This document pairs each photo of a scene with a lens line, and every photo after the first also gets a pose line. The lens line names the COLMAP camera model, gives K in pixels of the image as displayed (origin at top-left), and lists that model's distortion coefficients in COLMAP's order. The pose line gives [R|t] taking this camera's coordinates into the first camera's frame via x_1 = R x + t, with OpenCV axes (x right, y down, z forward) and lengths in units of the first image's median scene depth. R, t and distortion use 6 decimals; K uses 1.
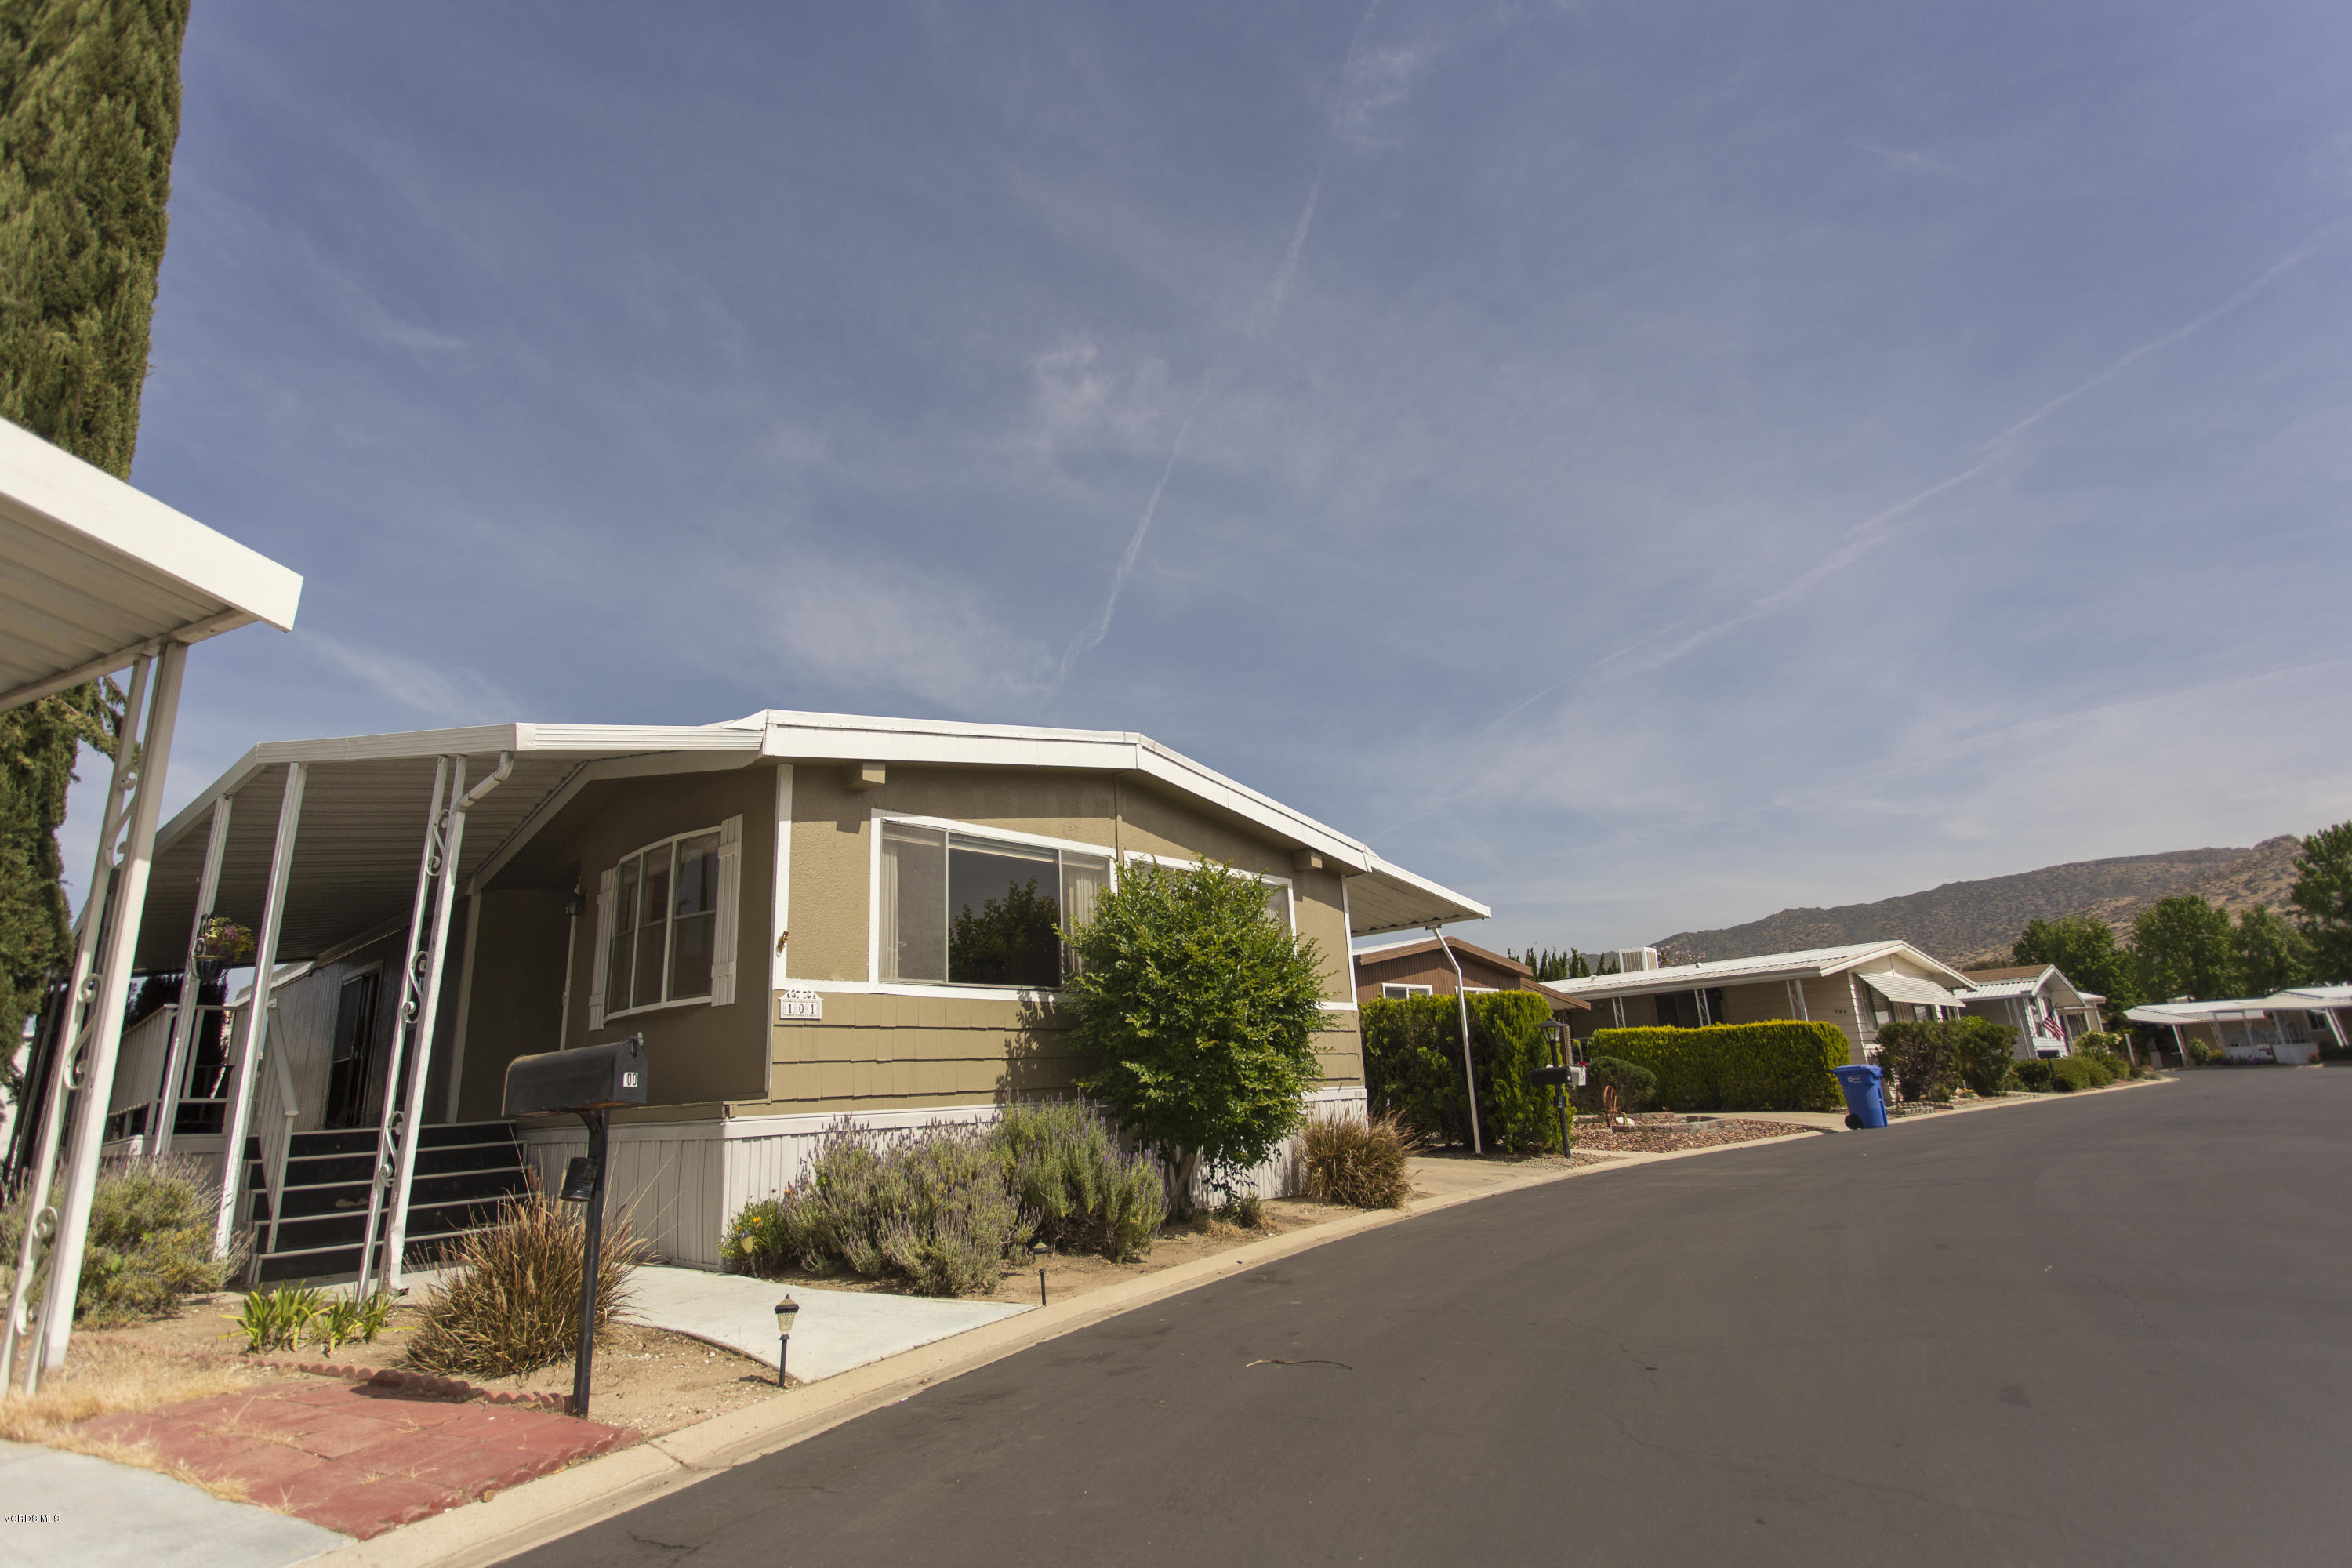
lens RADIAL K [[1168.8, 0, 1037.5], [0, 1168.8, 703.0], [0, 0, 1]] dist [-0.032837, 0.000243]
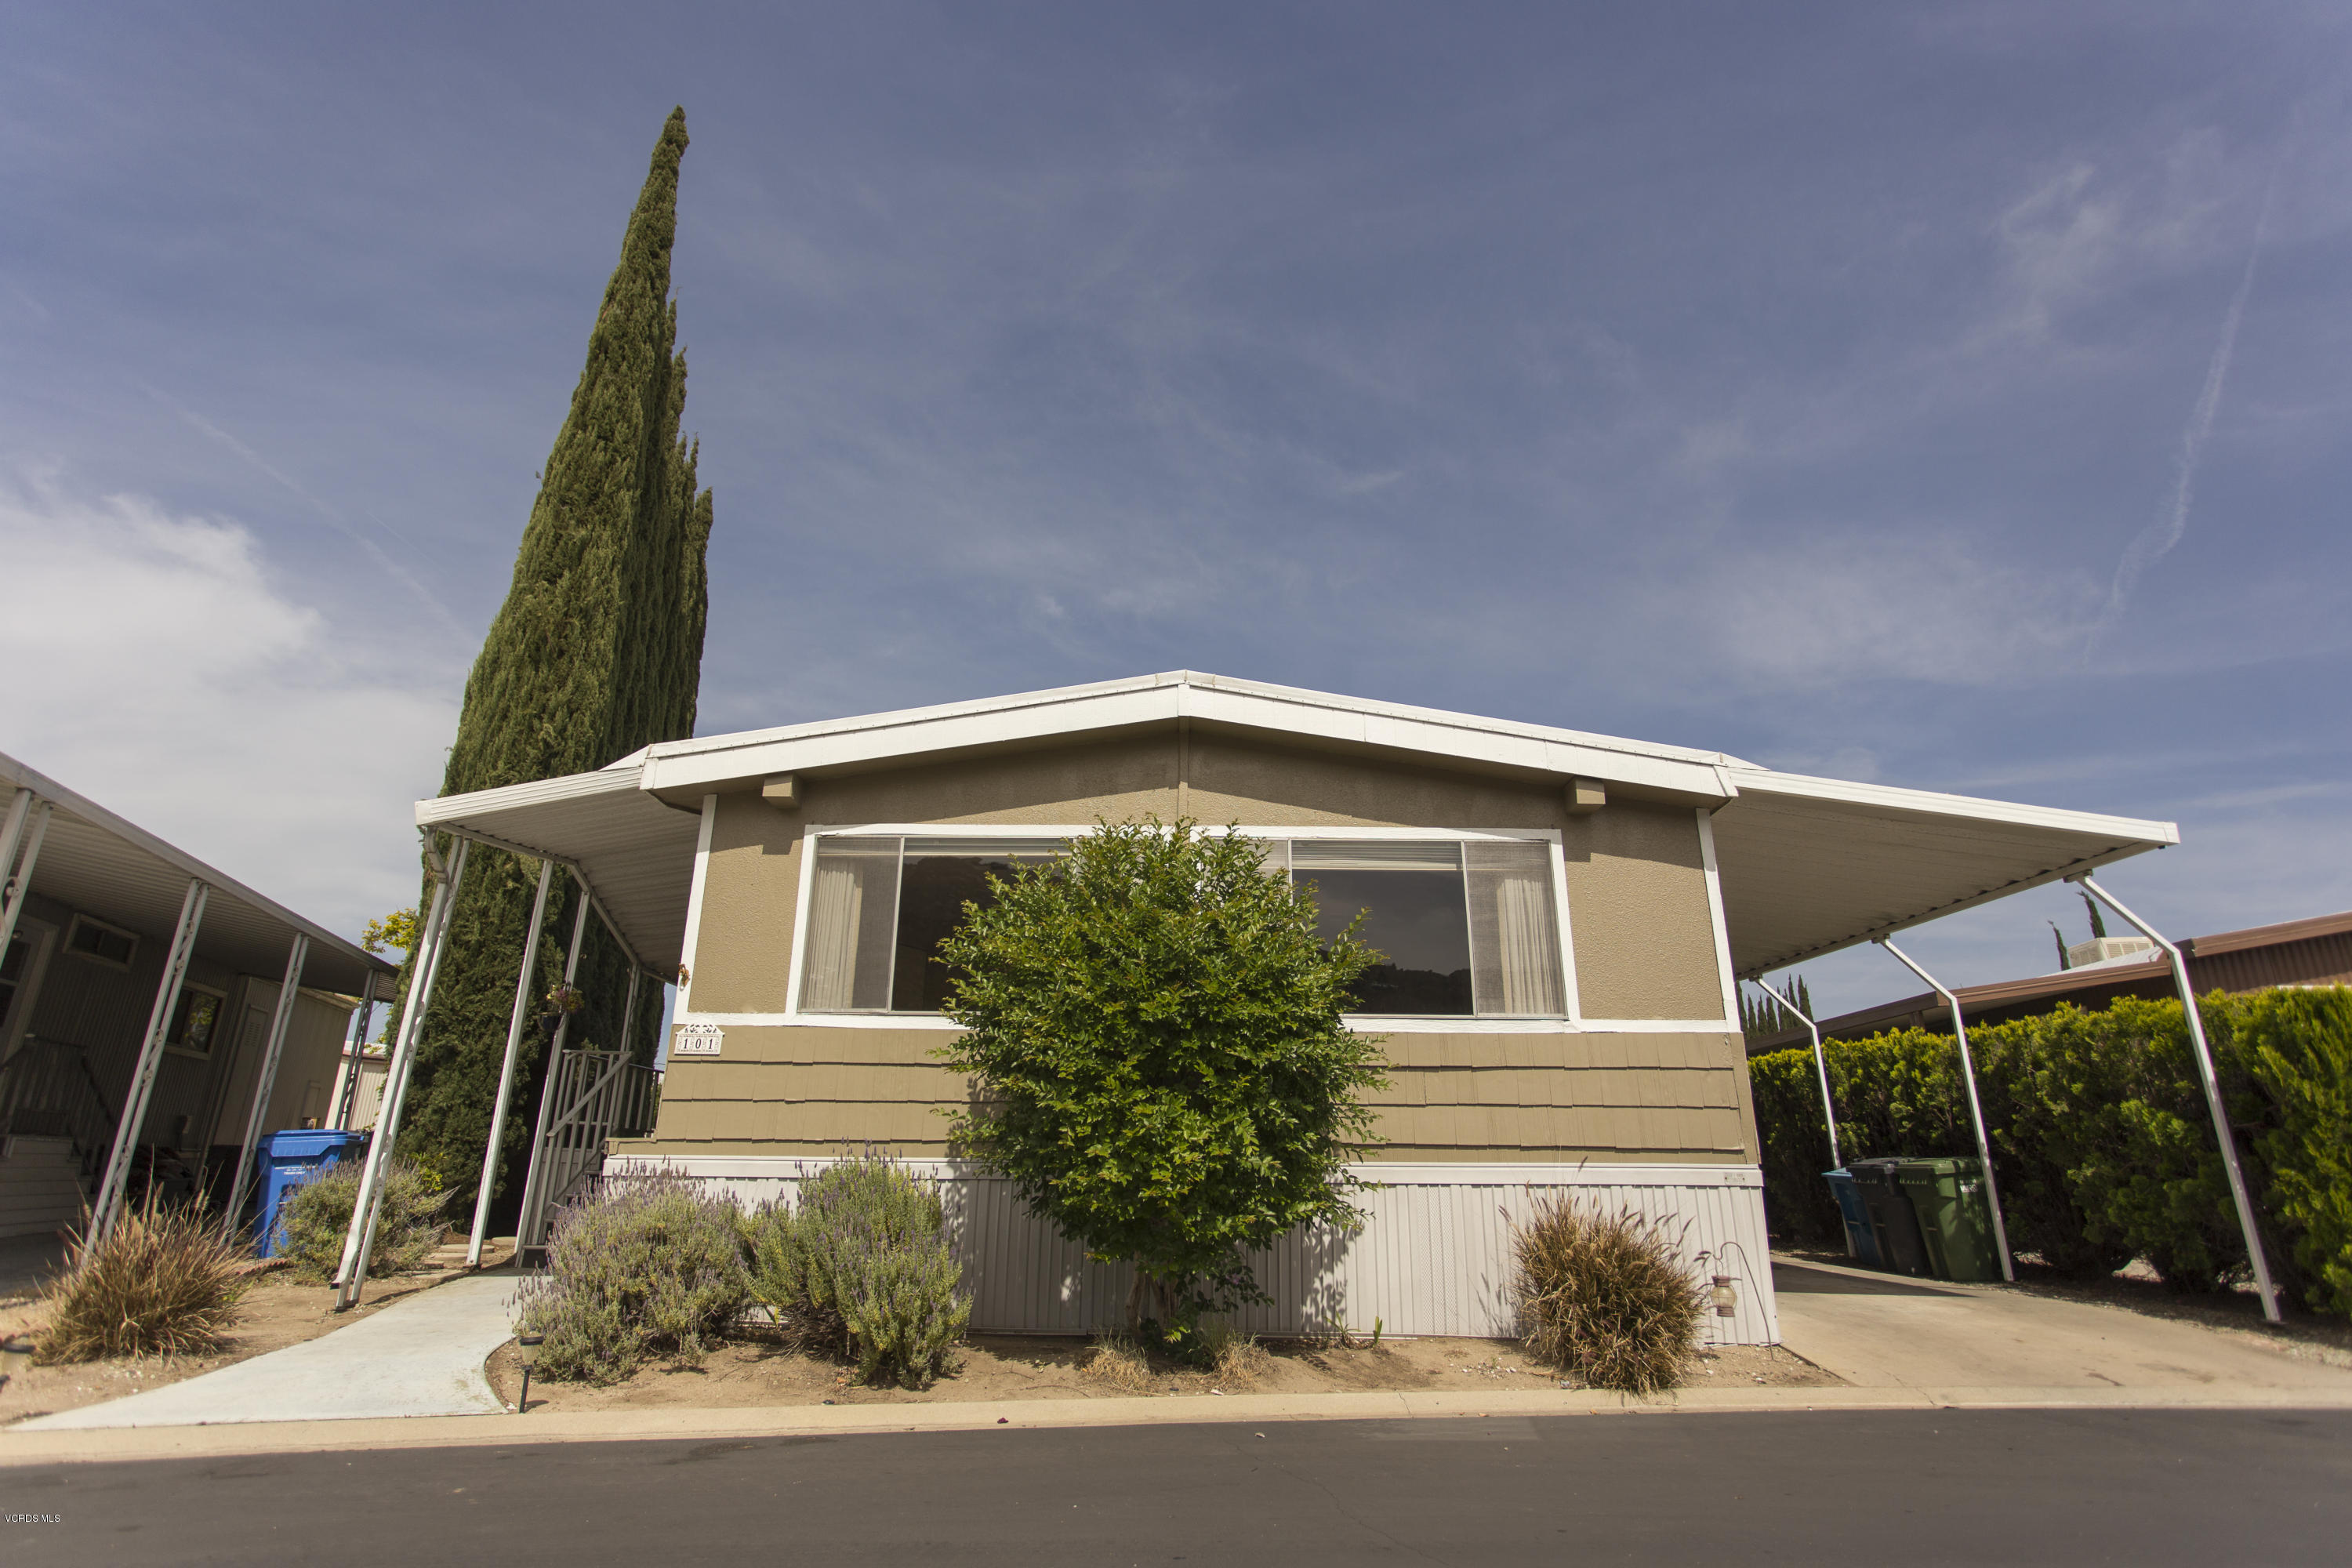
lens RADIAL K [[1116.2, 0, 1176.0], [0, 1116.2, 784.0], [0, 0, 1]] dist [-0.003170, 0.000740]
pose [[0.700852, -0.181150, -0.689921, 0.561901], [0.192247, 0.979395, -0.061863, 0.140933], [0.686911, -0.089278, 0.721237, 0.476921]]
